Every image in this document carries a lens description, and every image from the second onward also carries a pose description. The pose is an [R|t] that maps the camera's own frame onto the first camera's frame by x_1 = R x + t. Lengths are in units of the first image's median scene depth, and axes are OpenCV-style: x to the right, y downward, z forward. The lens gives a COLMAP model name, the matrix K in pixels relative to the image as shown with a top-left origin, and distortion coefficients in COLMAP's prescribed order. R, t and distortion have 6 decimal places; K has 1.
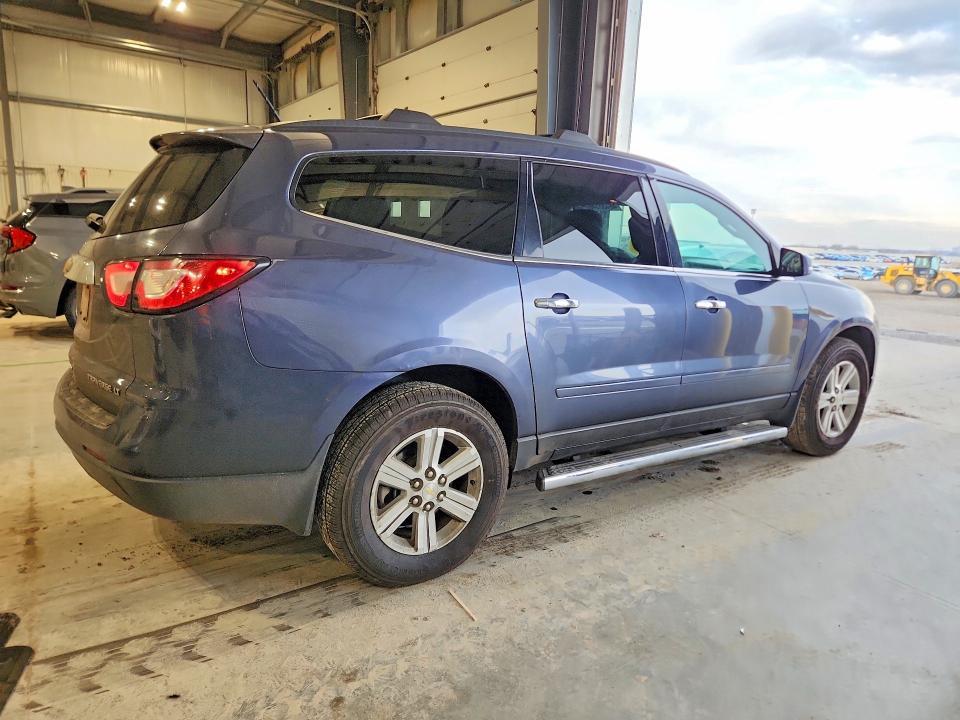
lens RADIAL K [[650.7, 0, 480.0], [0, 650.7, 360.4], [0, 0, 1]] dist [0.032691, -0.016052]
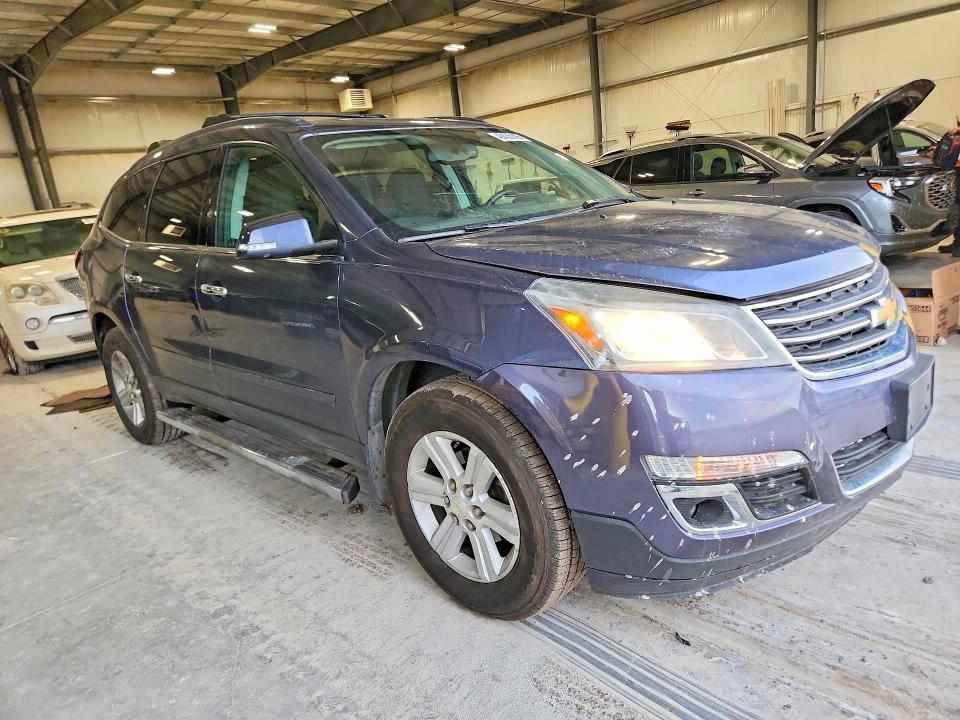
lens RADIAL K [[650.7, 0, 479.5], [0, 650.7, 360.4], [0, 0, 1]] dist [0.032691, -0.016052]
pose [[0.171429, 0.180400, -0.968539, 1.447404], [-0.060660, 0.983160, 0.172386, -0.183071], [0.983327, 0.029199, 0.179485, 1.362758]]
